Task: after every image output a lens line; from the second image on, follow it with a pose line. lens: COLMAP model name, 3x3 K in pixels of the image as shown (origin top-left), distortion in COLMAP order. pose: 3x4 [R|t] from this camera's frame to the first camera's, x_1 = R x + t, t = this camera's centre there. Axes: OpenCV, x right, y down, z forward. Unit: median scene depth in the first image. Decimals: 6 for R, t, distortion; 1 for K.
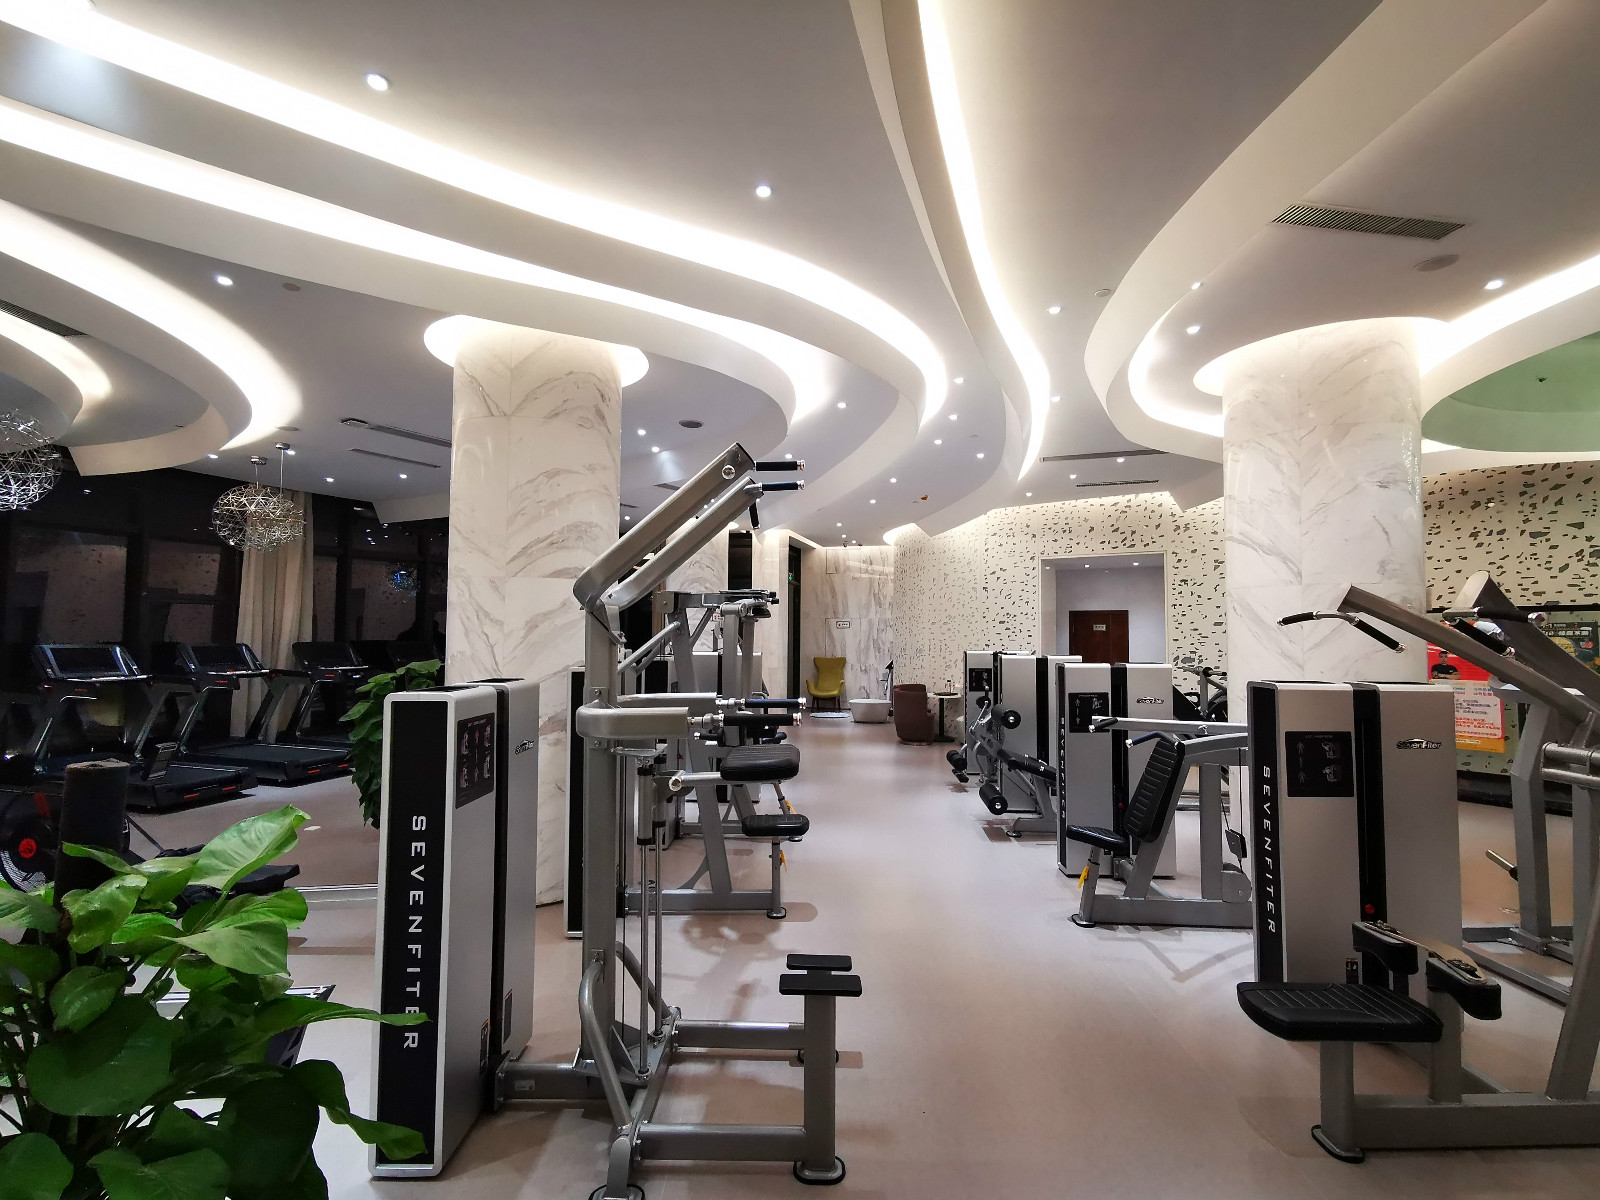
lens RADIAL K [[761.0, 0, 800.0], [0, 761.0, 600.0], [0, 0, 1]] dist [0.026900, 0.000024]
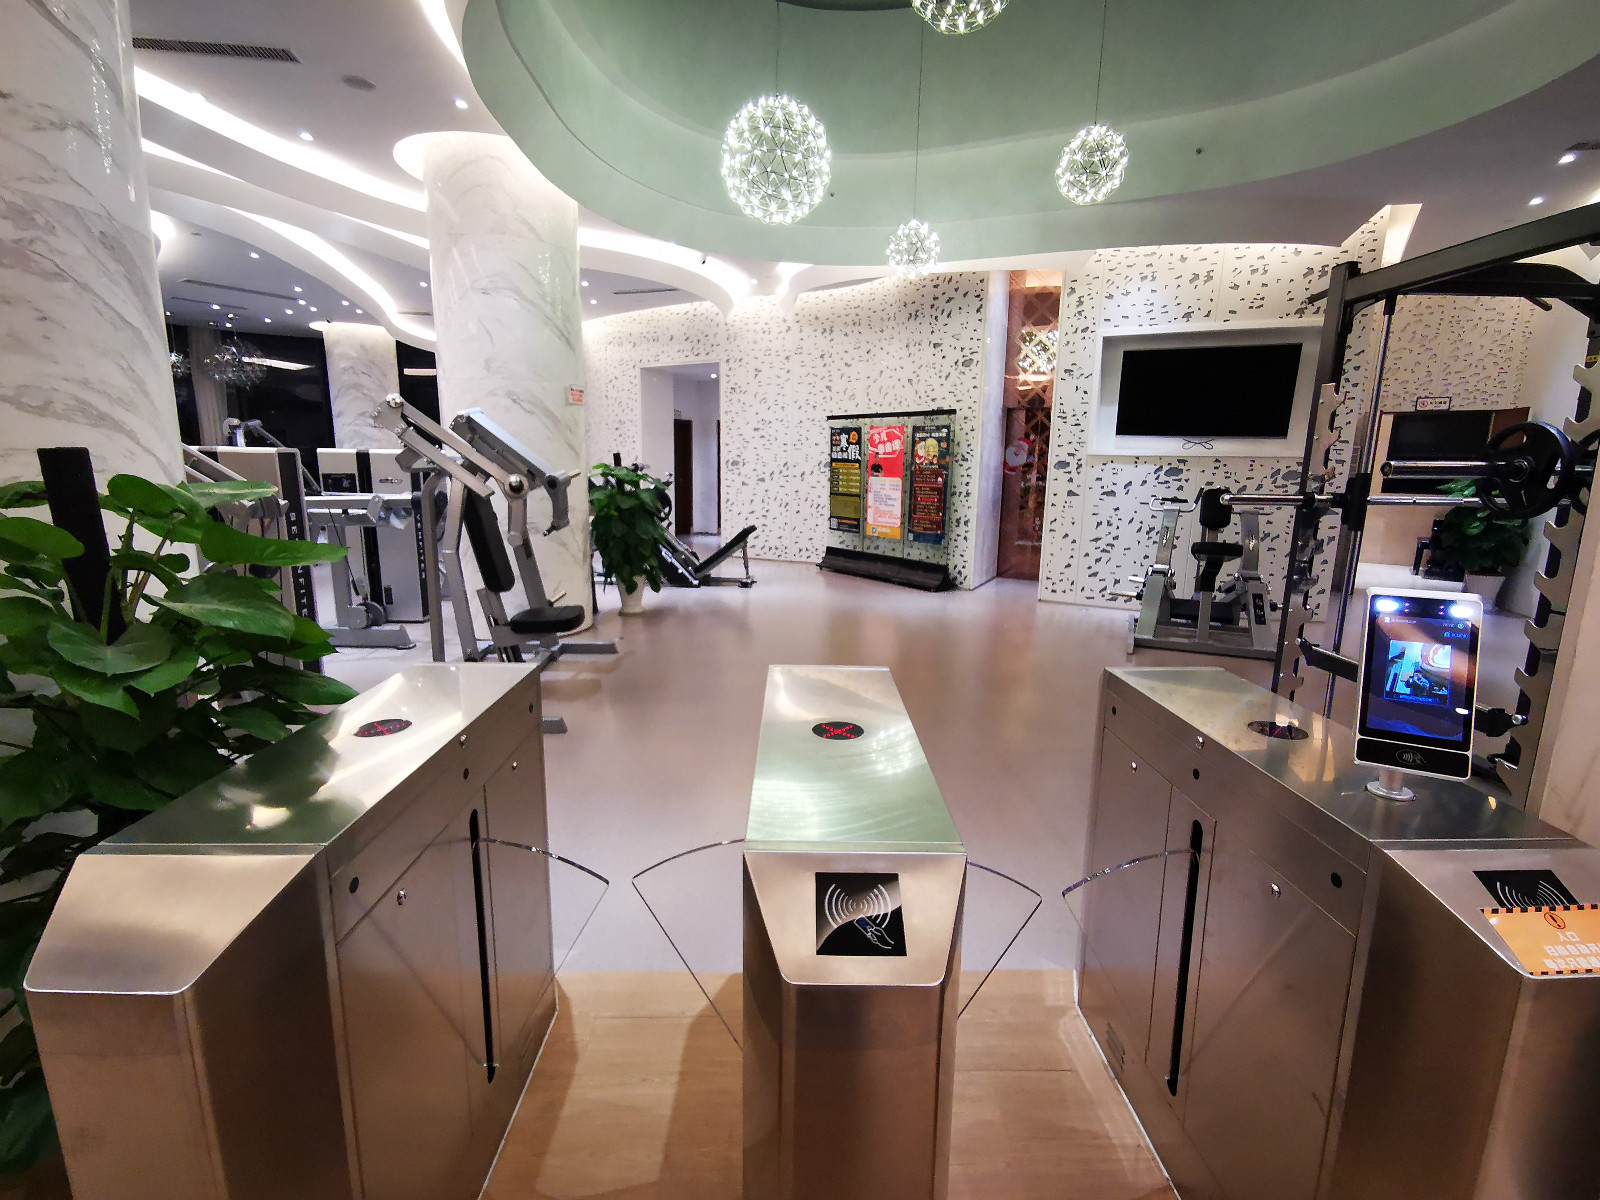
lens RADIAL K [[761.0, 0, 800.0], [0, 761.0, 600.0], [0, 0, 1]] dist [0.026900, 0.000024]
pose [[0.999891, 0.004659, 0.014002, 0.760439], [-0.007754, 0.973180, 0.229914, 0.022182], [-0.012555, -0.229997, 0.973110, -0.156980]]
